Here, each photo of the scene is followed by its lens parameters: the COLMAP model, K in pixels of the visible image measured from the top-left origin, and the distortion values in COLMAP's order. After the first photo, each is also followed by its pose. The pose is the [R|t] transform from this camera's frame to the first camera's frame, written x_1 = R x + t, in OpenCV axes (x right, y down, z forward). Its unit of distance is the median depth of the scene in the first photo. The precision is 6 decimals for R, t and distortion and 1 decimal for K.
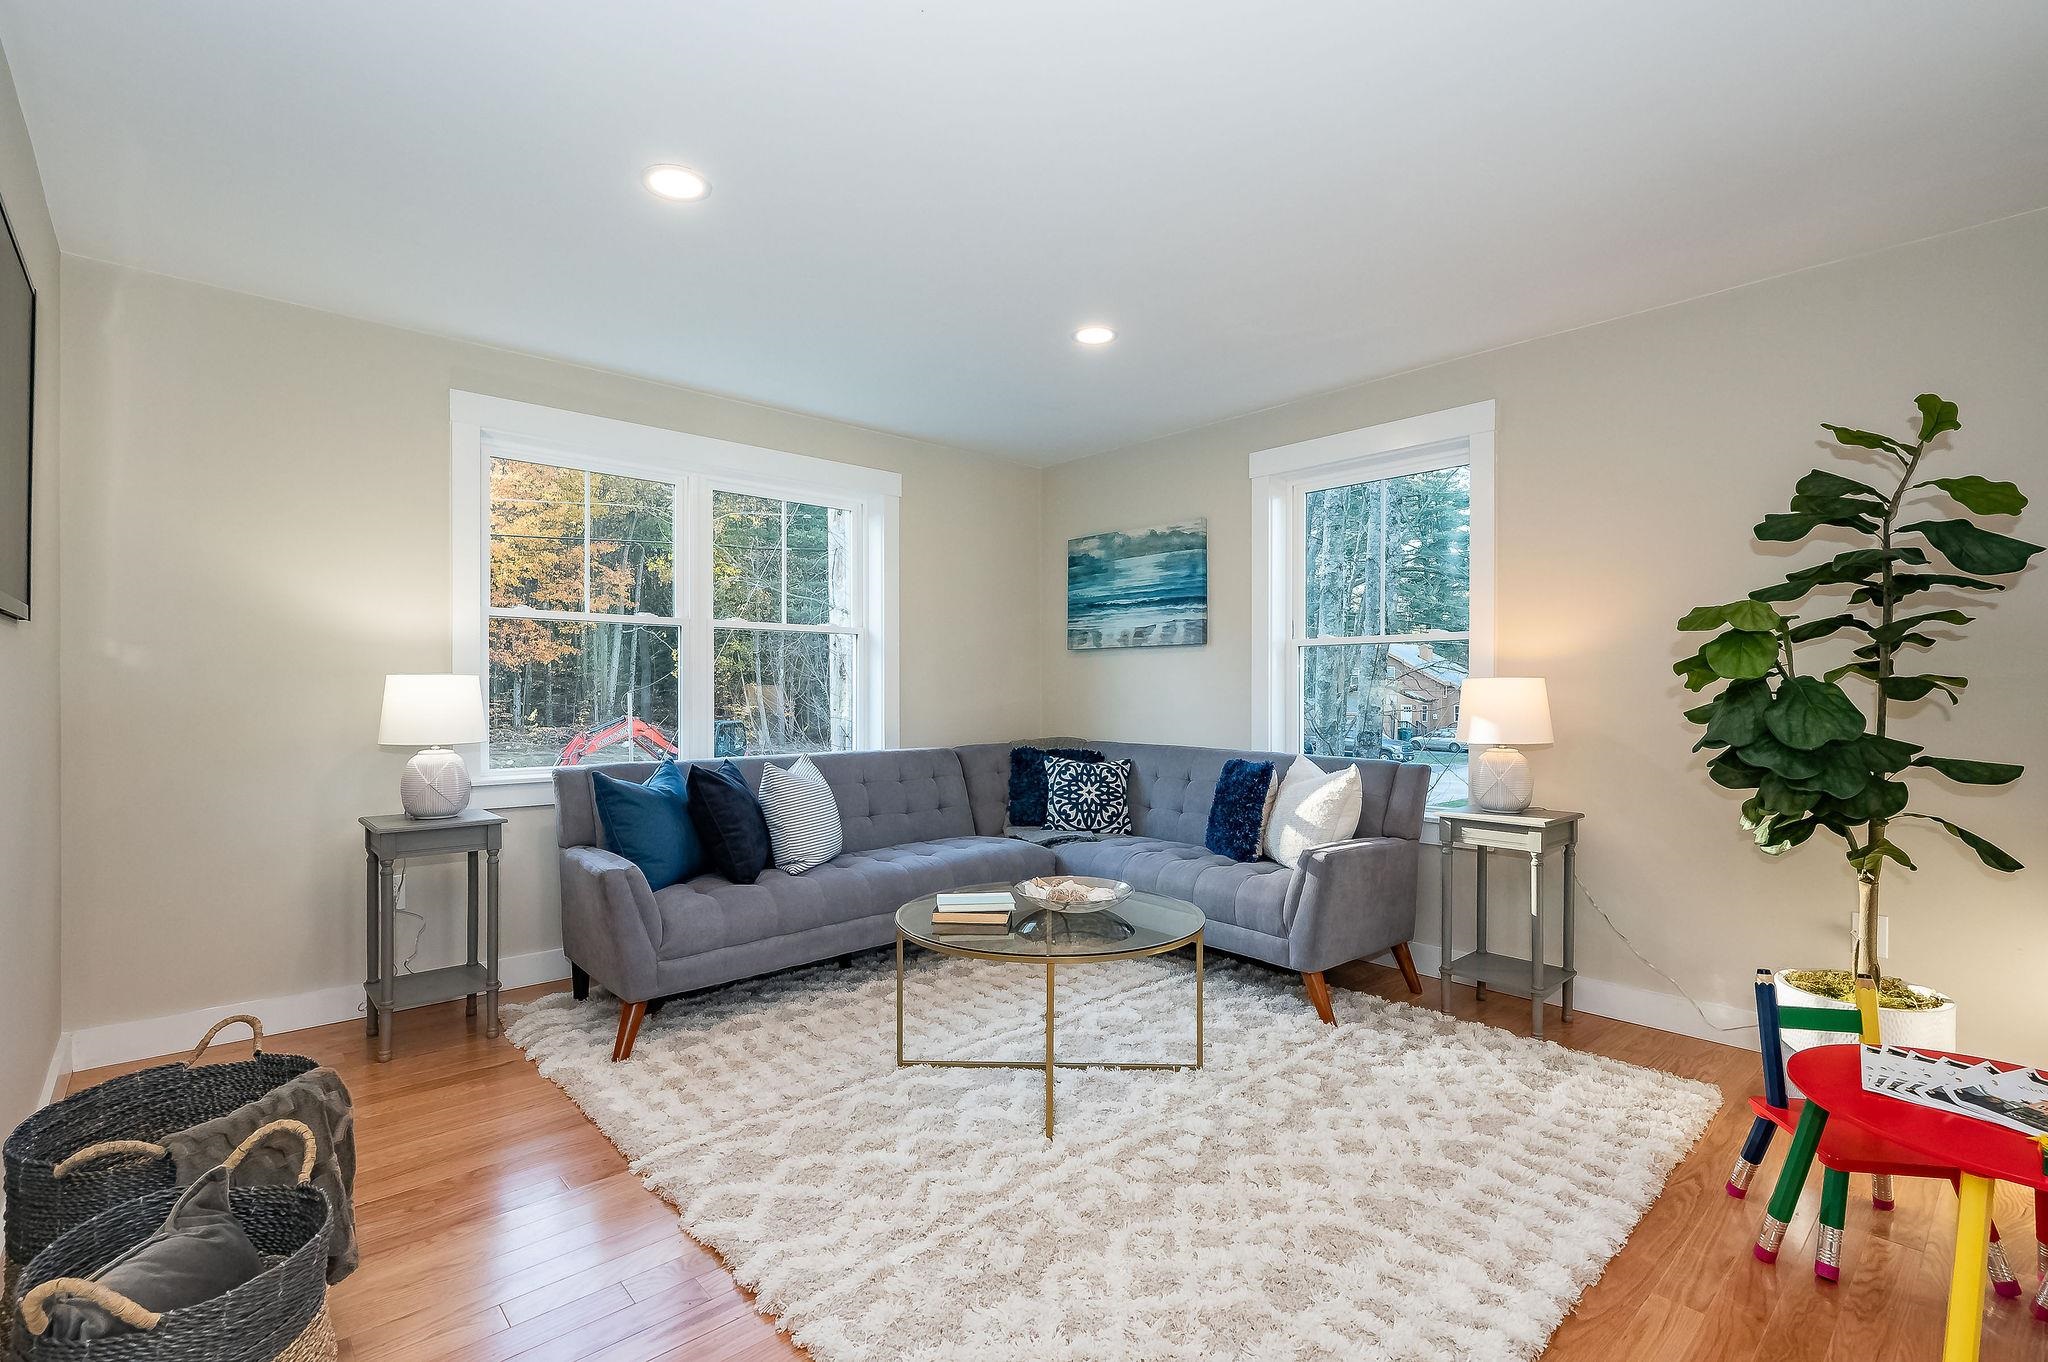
lens RADIAL K [[913.1, 0, 1024.0], [0, 913.1, 681.0], [0, 0, 1]] dist [-0.000195, 0.000014]
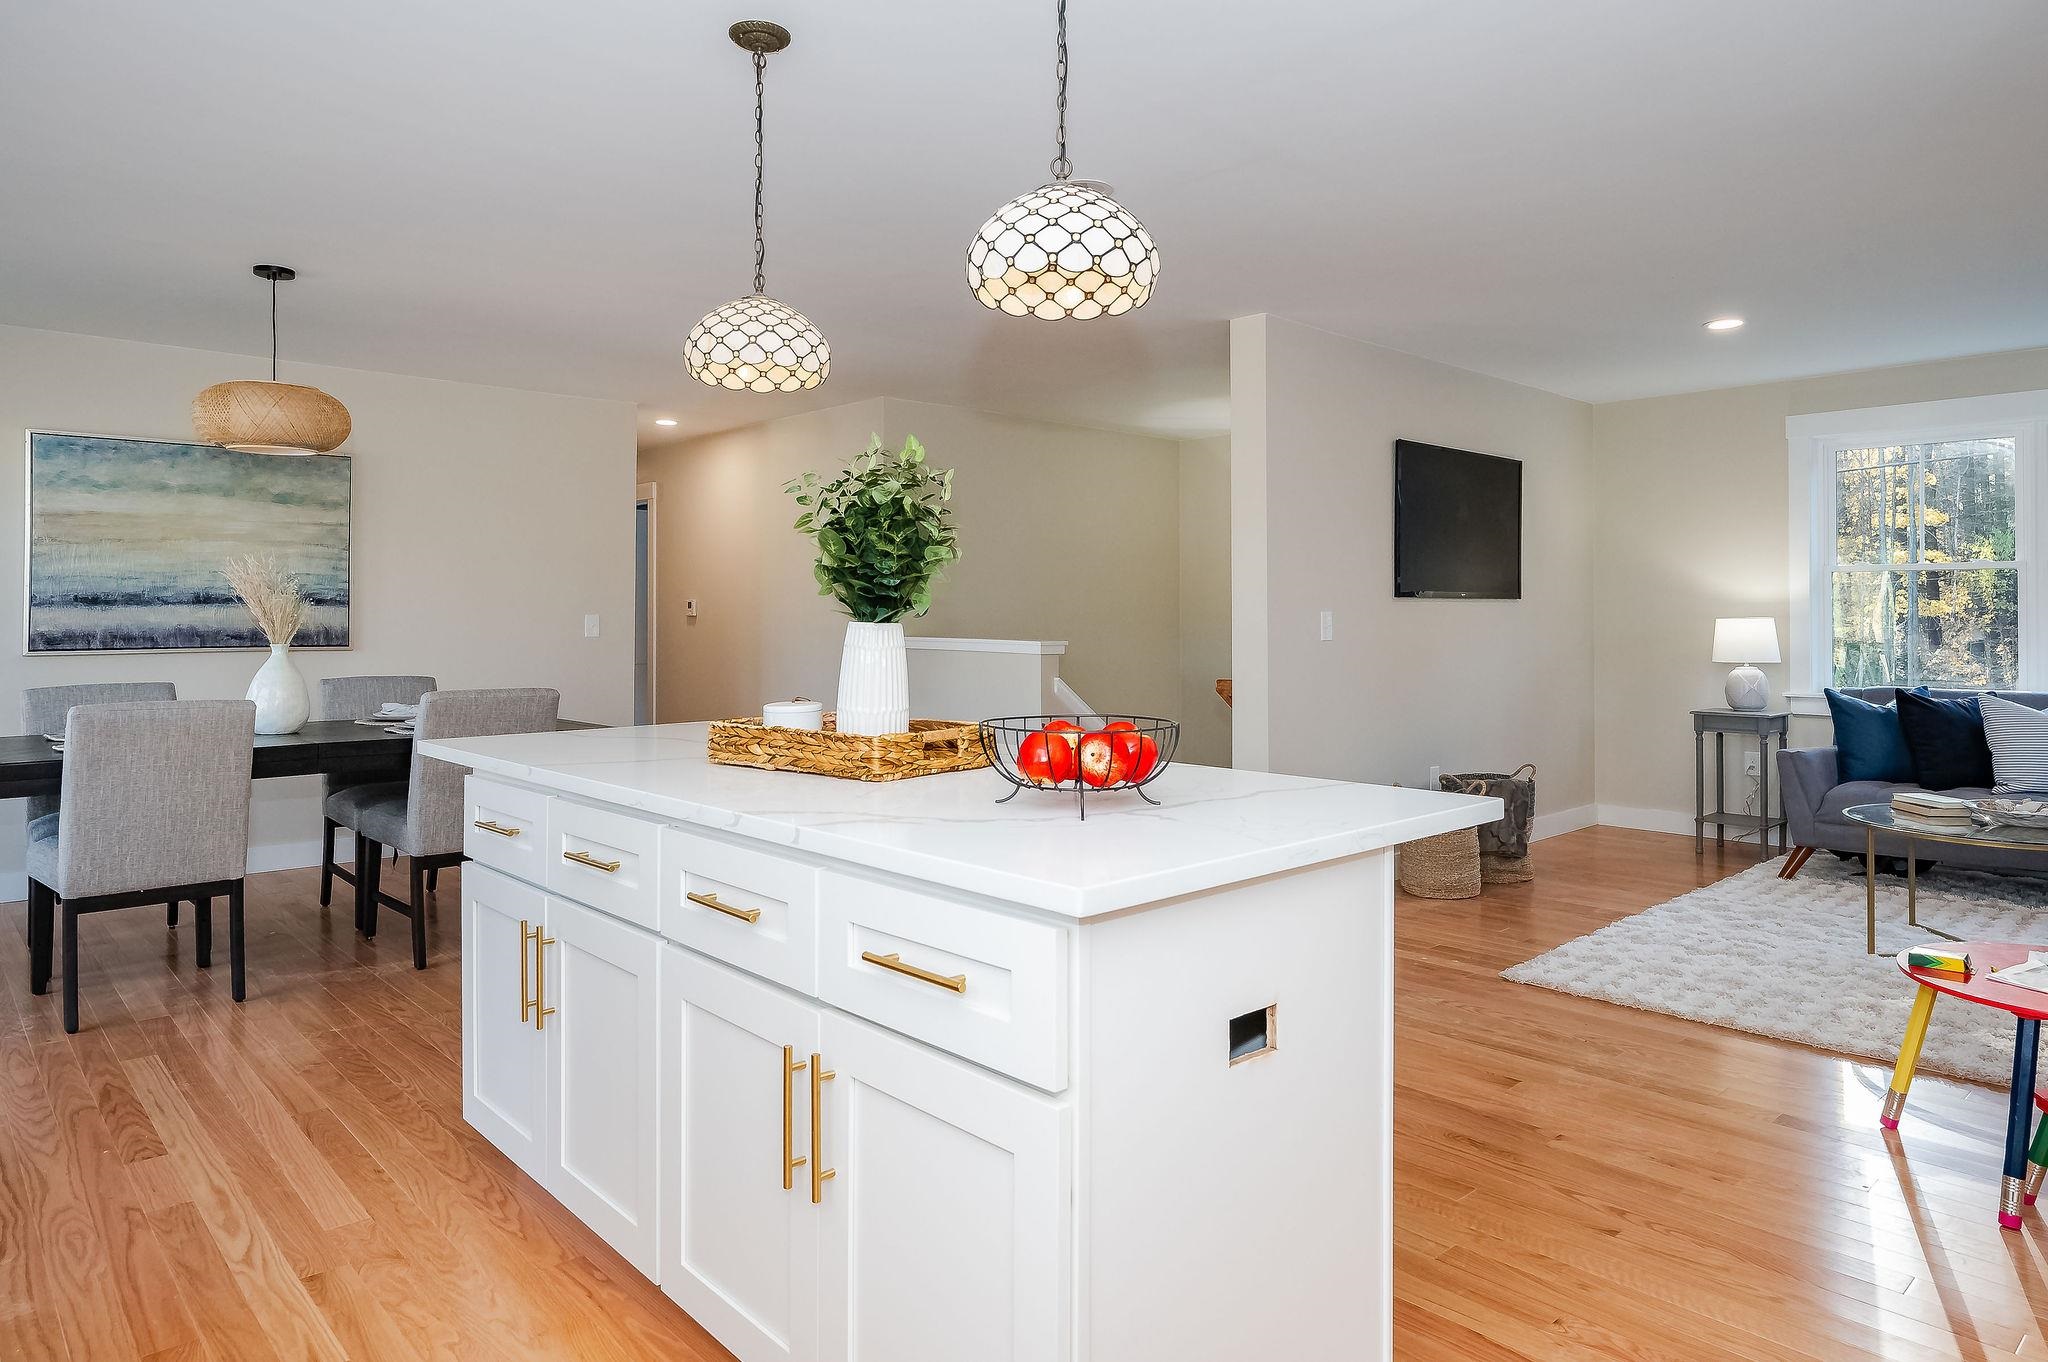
lens RADIAL K [[1265.1, 0, 985.2], [0, 1265.1, 653.4], [0, 0, 1]] dist [-0.003207, -0.000243]
pose [[-0.033398, 0.031248, -0.998954, 1.066423], [0.014121, 0.999426, 0.030791, -0.021994], [0.999342, -0.013078, -0.033820, -0.149943]]
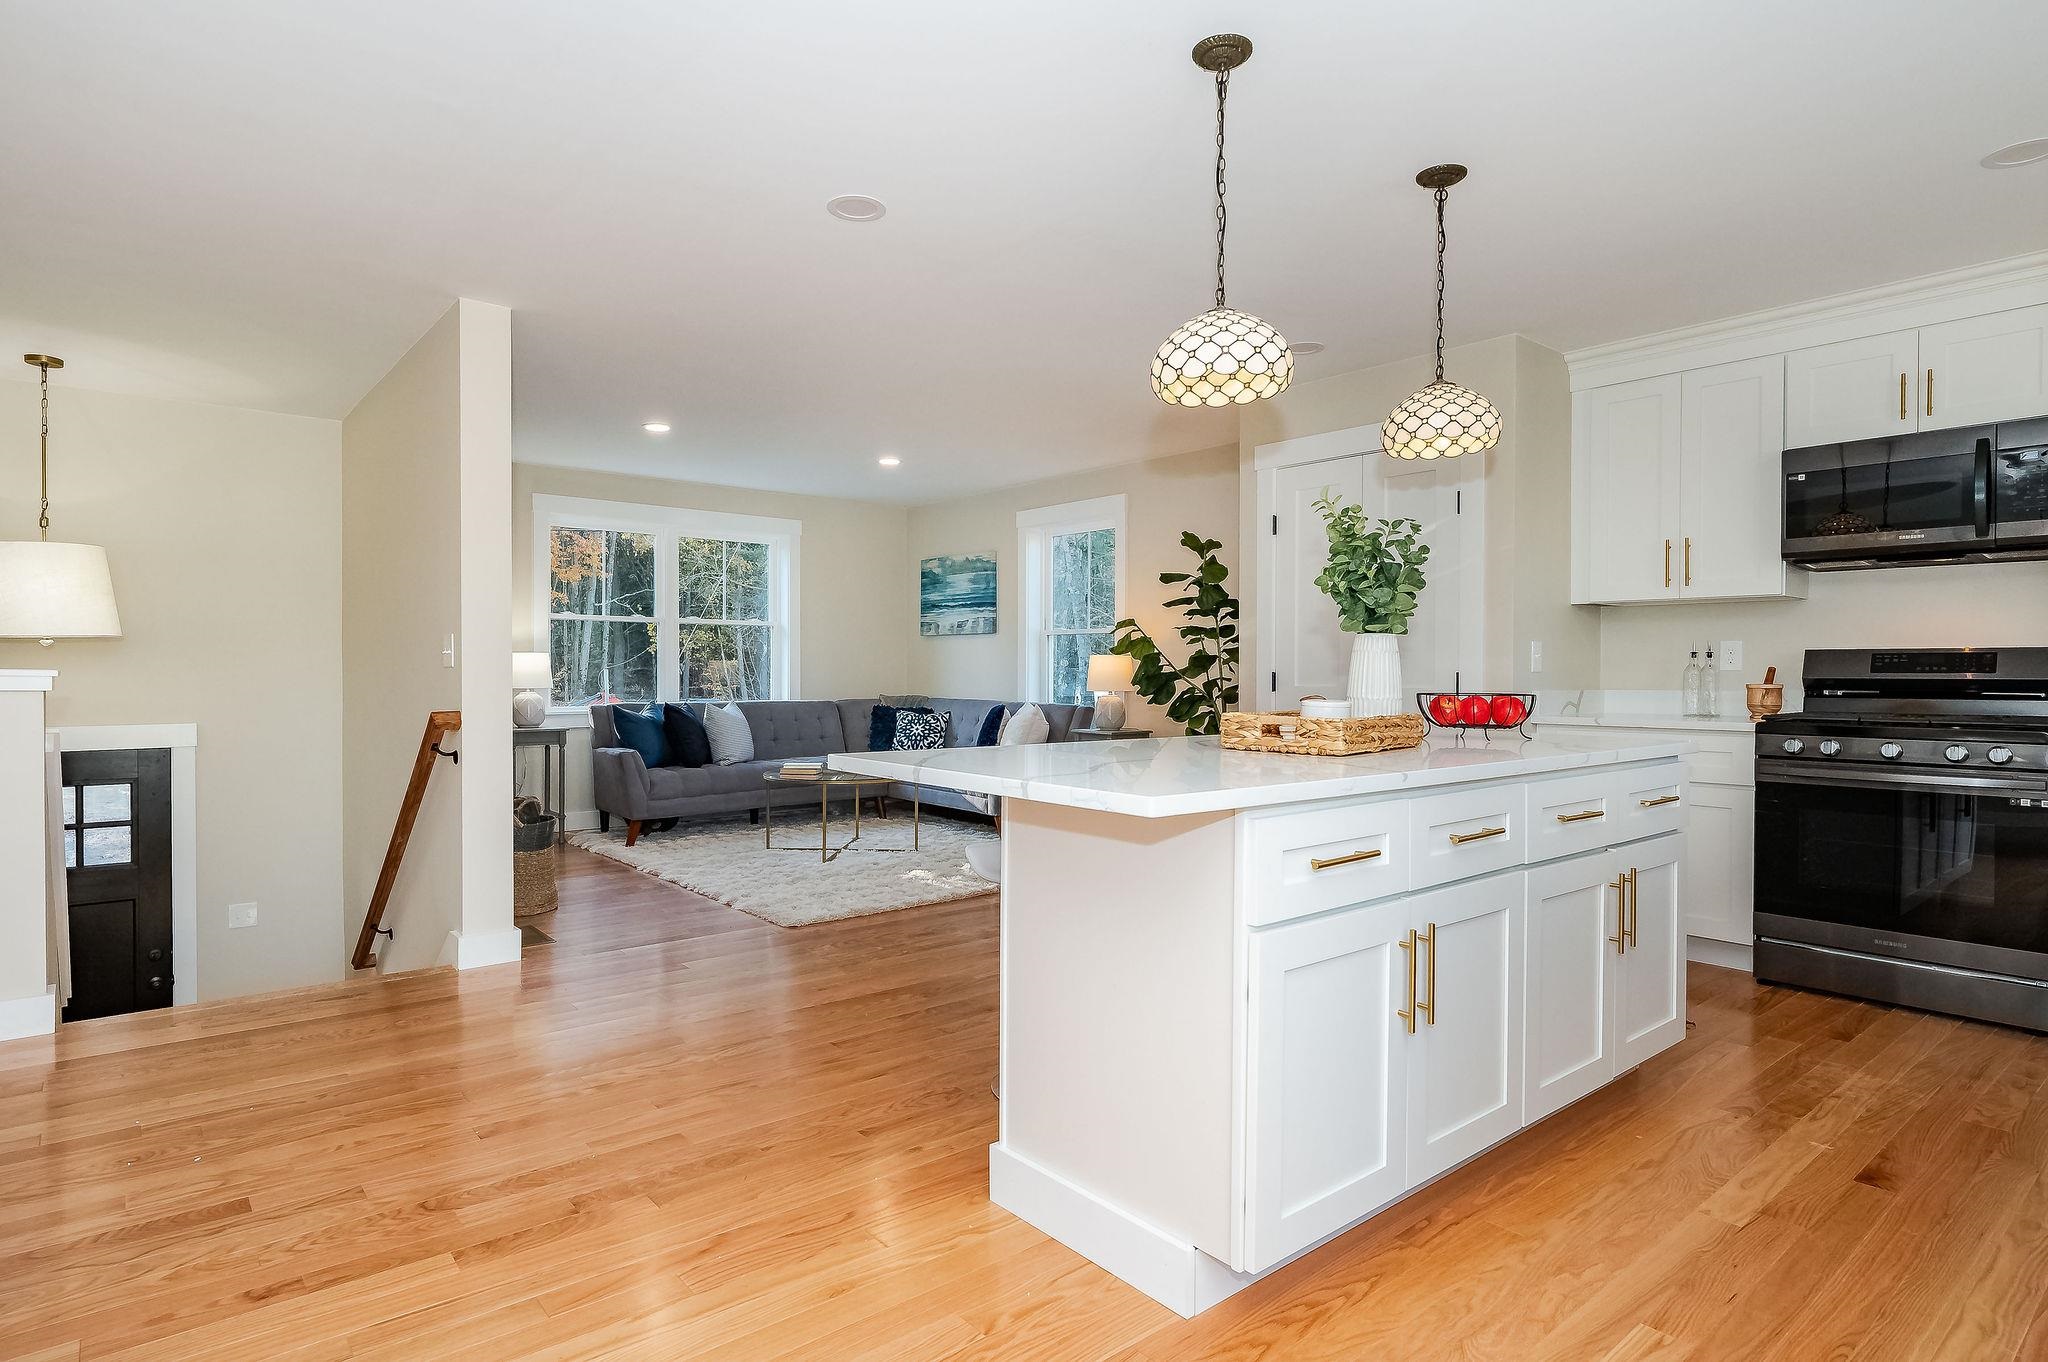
lens RADIAL K [[1131.7, 0, 1024.0], [0, 1131.7, 681.0], [0, 0, 1]] dist [0.028462, -0.000018]
pose [[0.998940, 0.003679, -0.045890, 0.336229], [-0.002755, 0.999792, 0.020193, 0.001431], [0.045955, -0.020045, 0.998742, -0.907446]]
